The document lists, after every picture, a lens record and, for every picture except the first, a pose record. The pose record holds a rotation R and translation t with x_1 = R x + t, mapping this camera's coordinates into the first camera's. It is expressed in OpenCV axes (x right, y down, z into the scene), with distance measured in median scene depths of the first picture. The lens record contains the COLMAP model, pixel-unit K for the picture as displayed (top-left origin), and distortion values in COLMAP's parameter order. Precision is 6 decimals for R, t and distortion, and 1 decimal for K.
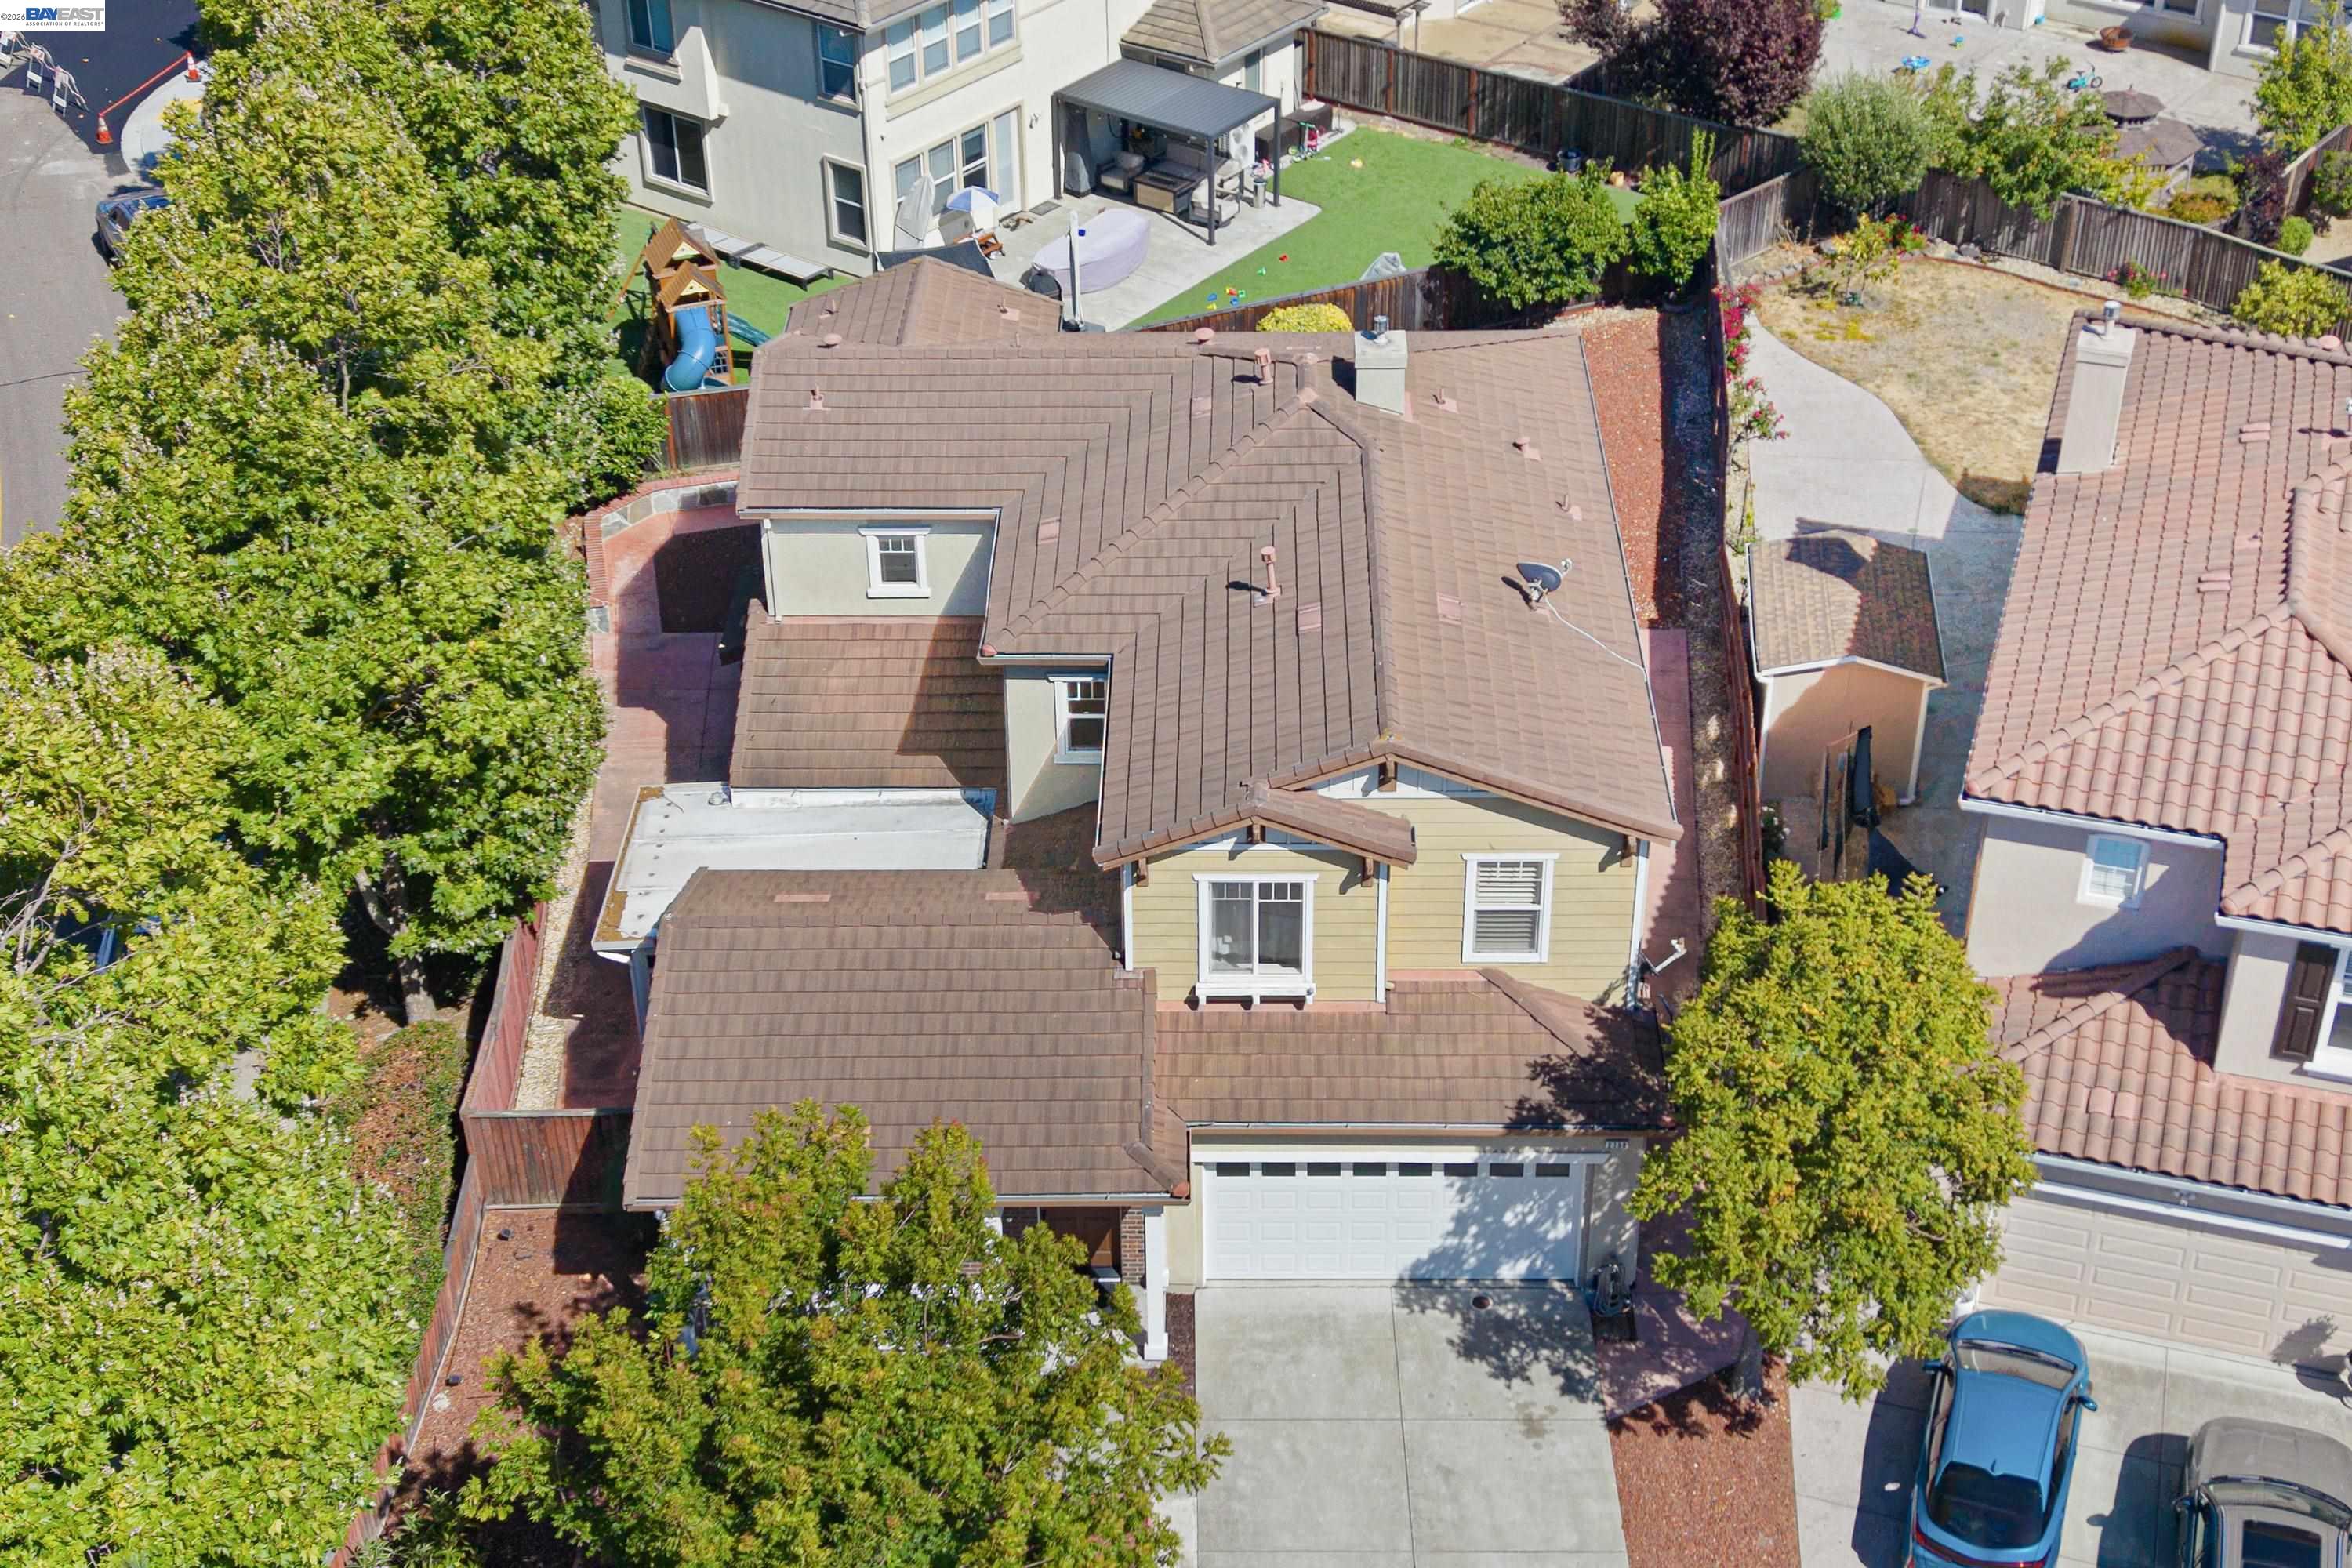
lens RADIAL K [[3188.9, 0, 1176.0], [0, 3188.9, 784.0], [0, 0, 1]] dist [0.014165, -0.044565]
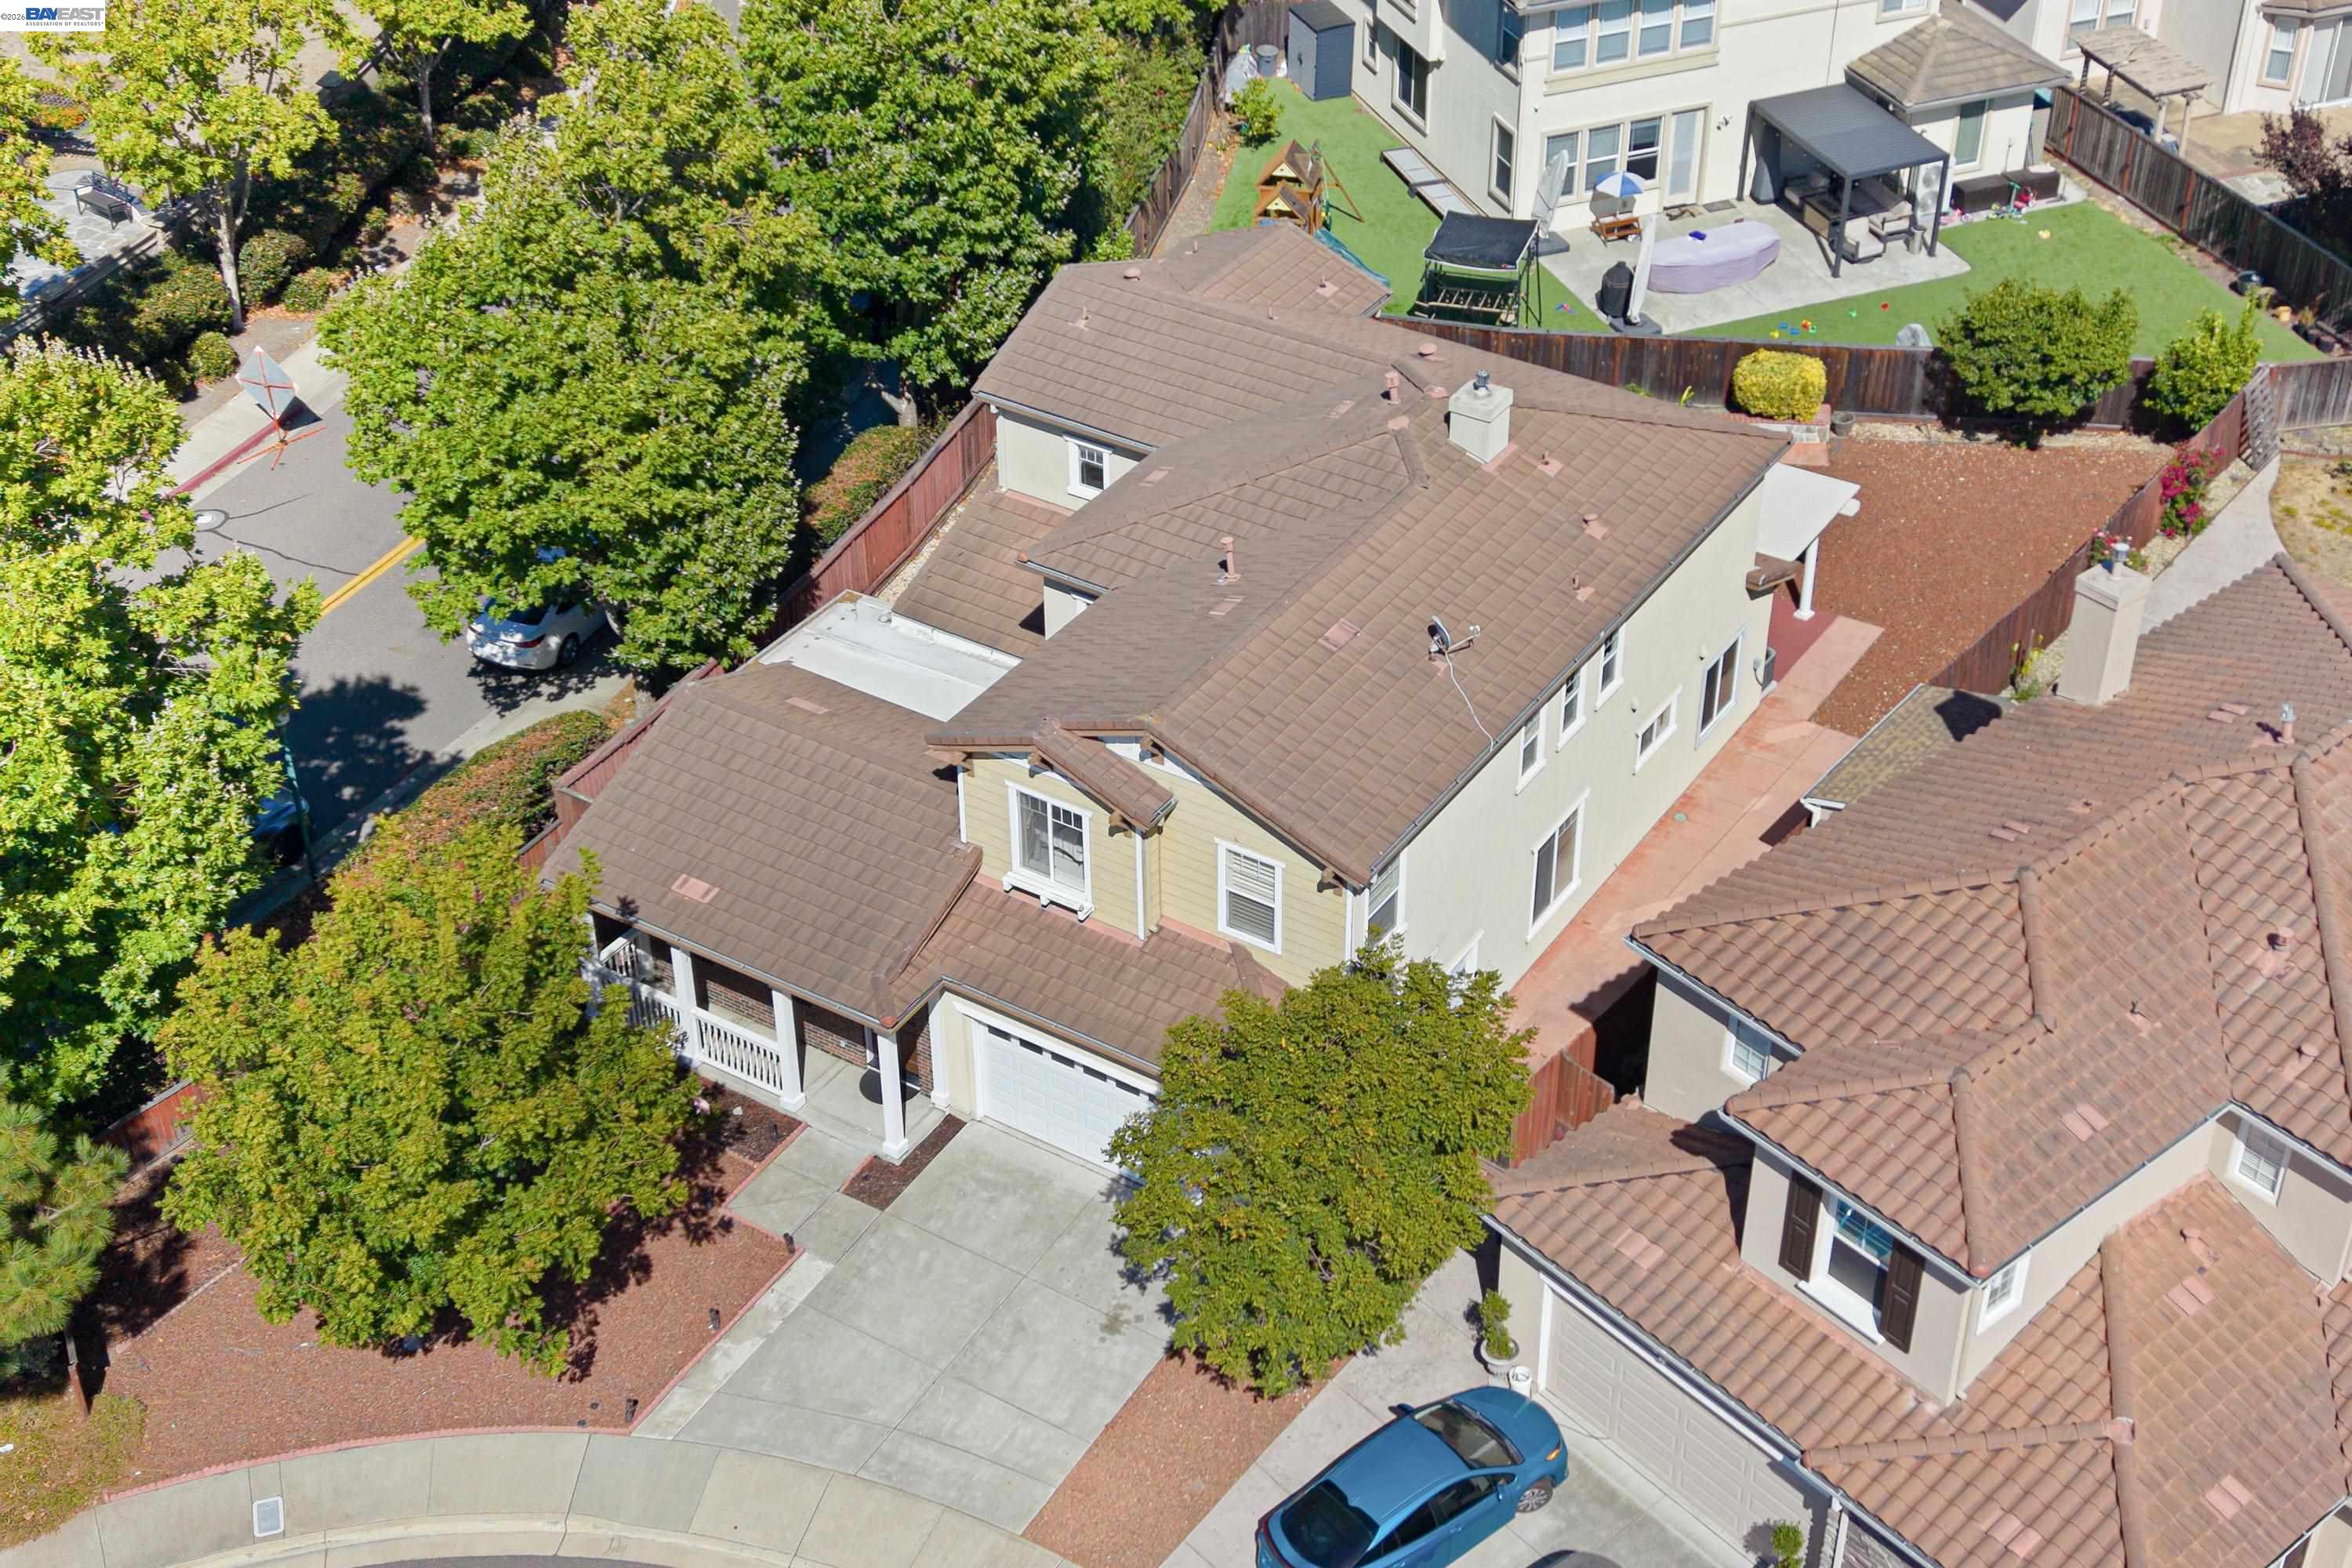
lens RADIAL K [[3188.9, 0, 1176.0], [0, 3188.9, 784.0], [0, 0, 1]] dist [0.014165, -0.044565]
pose [[0.826700, 0.311881, -0.468292, 0.391801], [-0.285670, 0.949715, 0.128198, -0.089567], [0.484727, 0.027796, 0.874224, -0.004087]]
